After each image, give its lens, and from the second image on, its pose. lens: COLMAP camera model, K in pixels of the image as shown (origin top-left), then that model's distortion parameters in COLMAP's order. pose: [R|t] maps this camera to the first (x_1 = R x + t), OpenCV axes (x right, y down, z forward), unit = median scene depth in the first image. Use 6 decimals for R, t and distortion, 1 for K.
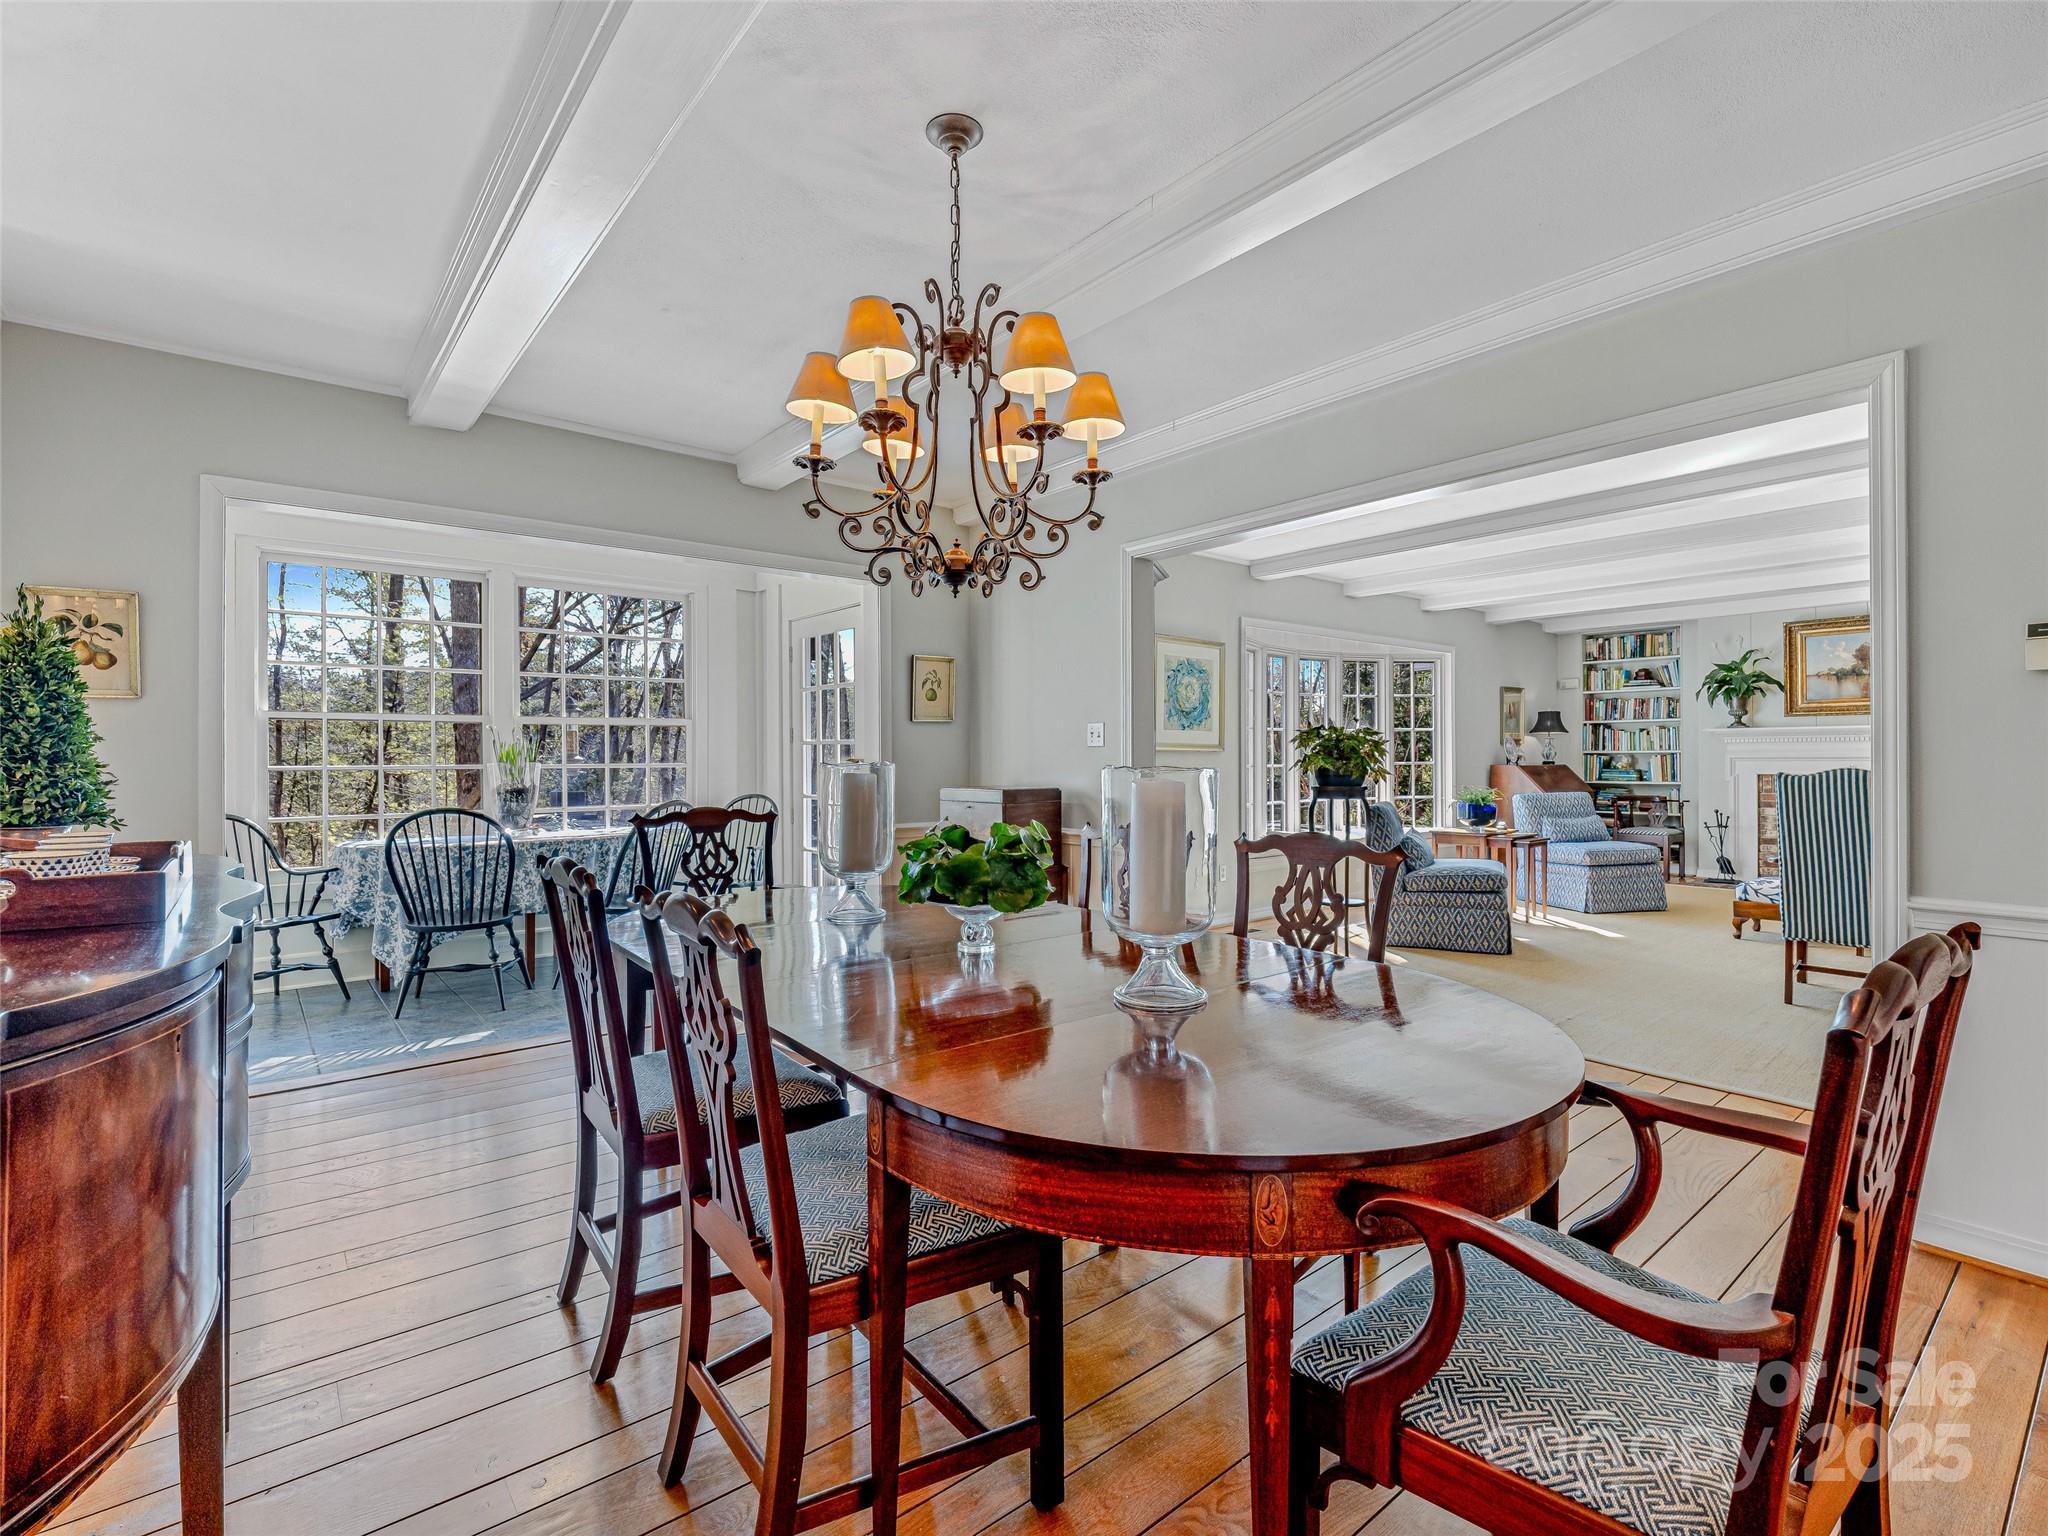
lens RADIAL K [[967.2, 0, 1016.4], [0, 967.2, 738.4], [0, 0, 1]] dist [-0.011609, 0.001580]
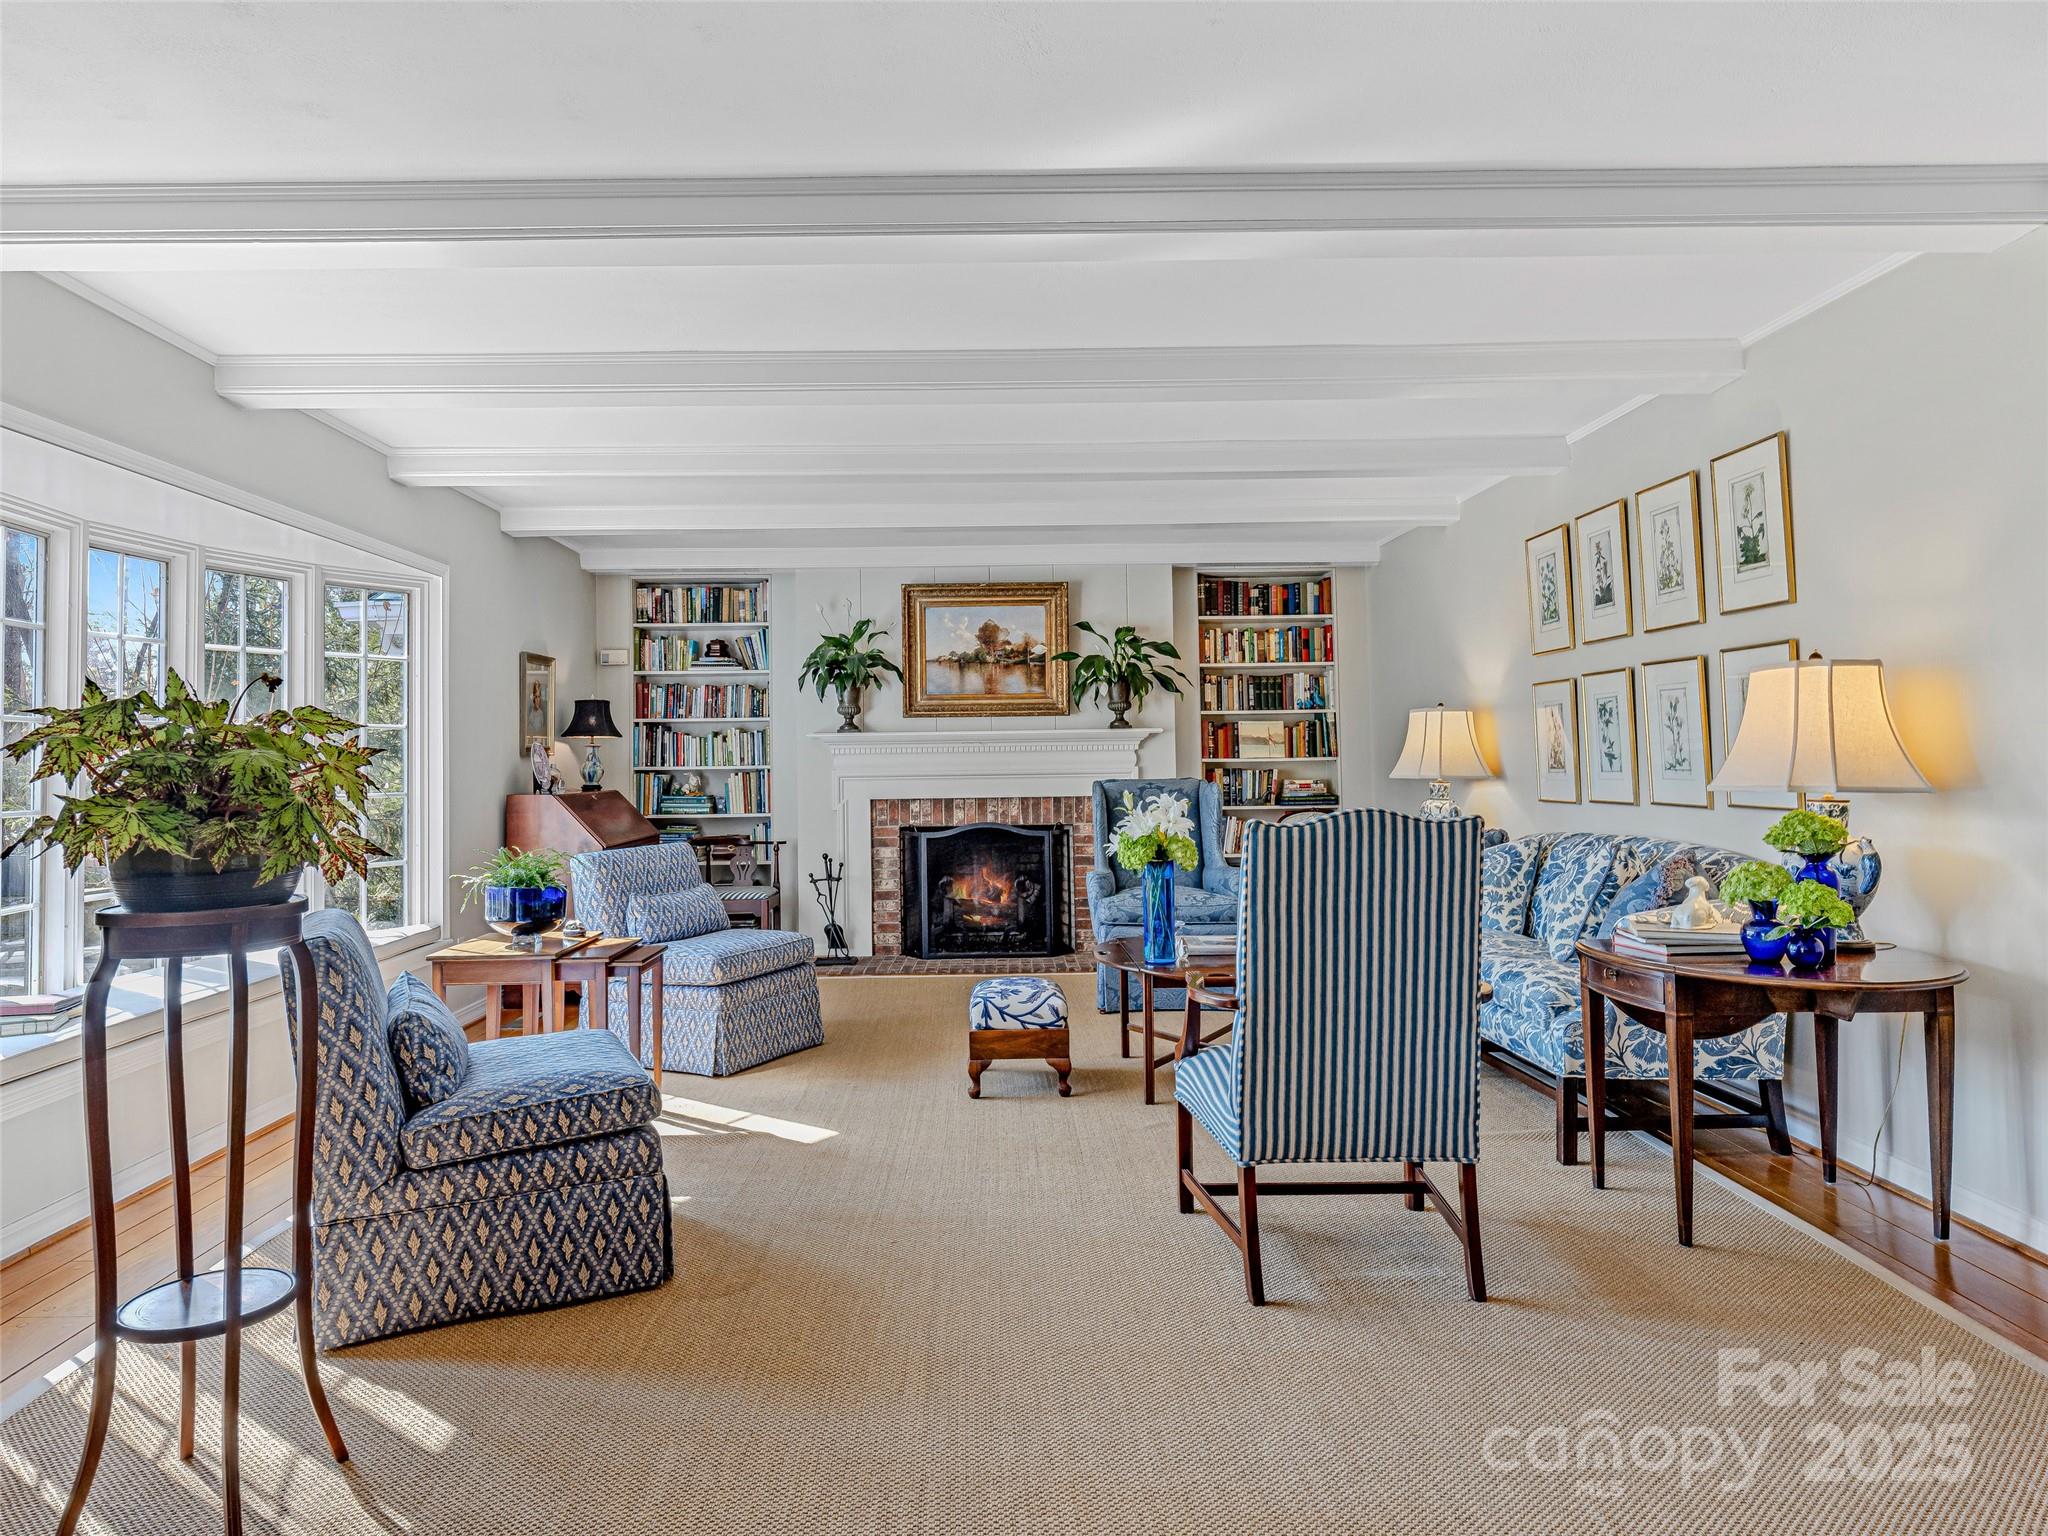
lens RADIAL K [[1273.6, 0, 994.1], [0, 1273.6, 734.3], [0, 0, 1]] dist [-0.000172, -0.002183]
pose [[0.629158, 0.013439, 0.777161, 0.112910], [-0.006358, 0.999906, -0.012143, 0.000692], [-0.777251, 0.002699, 0.629185, 0.351100]]
